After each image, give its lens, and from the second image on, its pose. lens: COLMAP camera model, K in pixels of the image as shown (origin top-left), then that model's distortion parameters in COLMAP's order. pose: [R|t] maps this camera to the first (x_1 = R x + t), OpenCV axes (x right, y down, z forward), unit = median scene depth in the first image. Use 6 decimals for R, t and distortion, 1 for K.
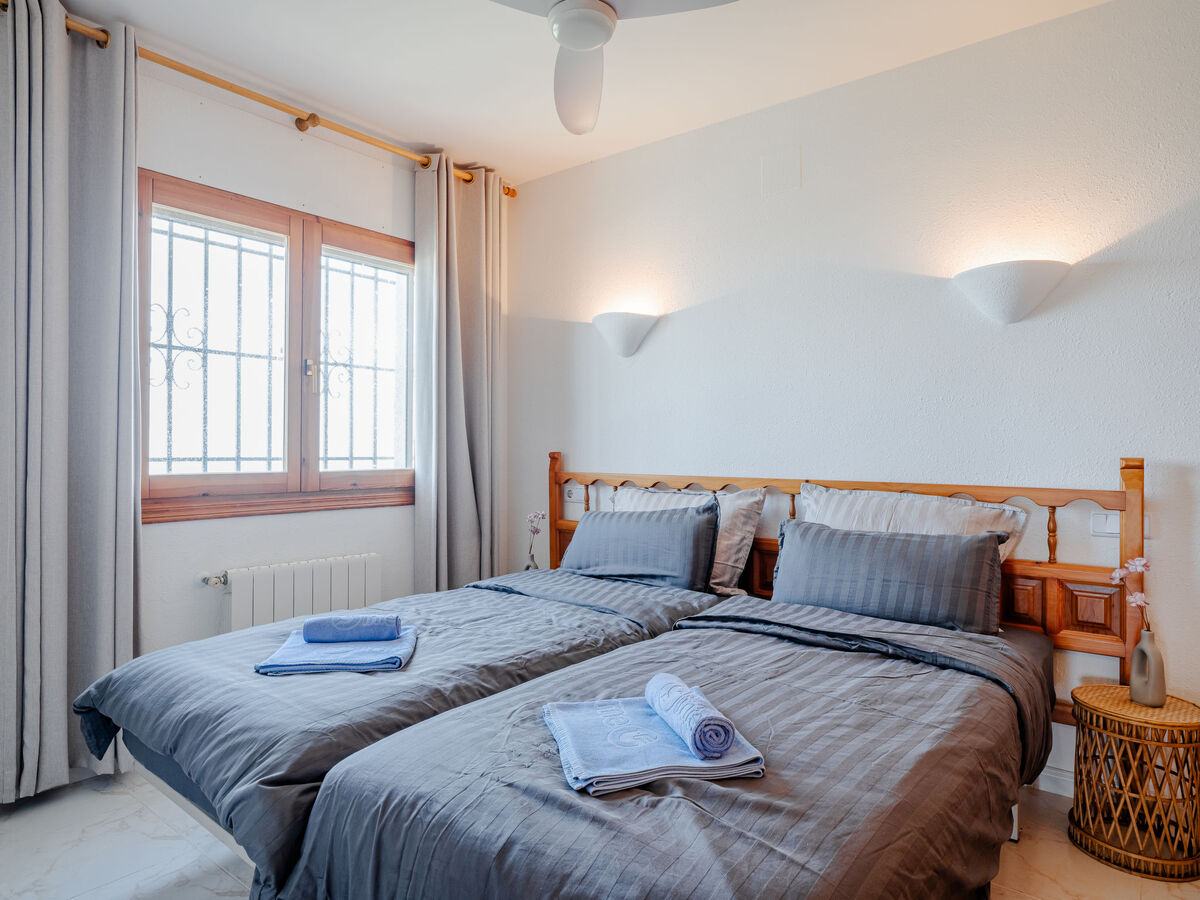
lens RADIAL K [[732.5, 0, 597.2], [0, 732.5, 446.2], [0, 0, 1]] dist [-0.002910, 0.003536]
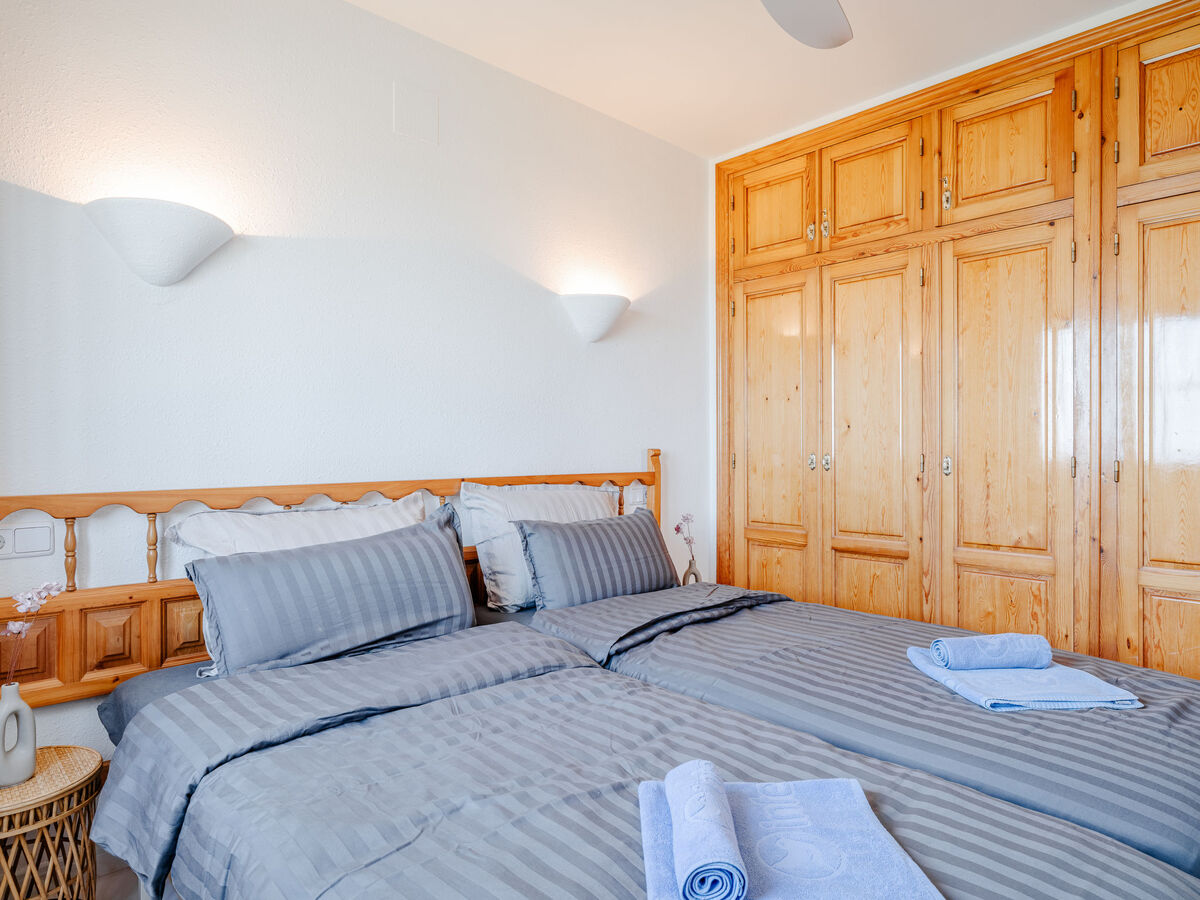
lens RADIAL K [[732.5, 0, 597.2], [0, 732.5, 446.2], [0, 0, 1]] dist [-0.002910, 0.003536]
pose [[0.136030, -0.011415, 0.990639, -0.639942], [-0.001905, 0.999929, 0.011784, -0.005450], [-0.990703, -0.003490, 0.135998, 0.781608]]
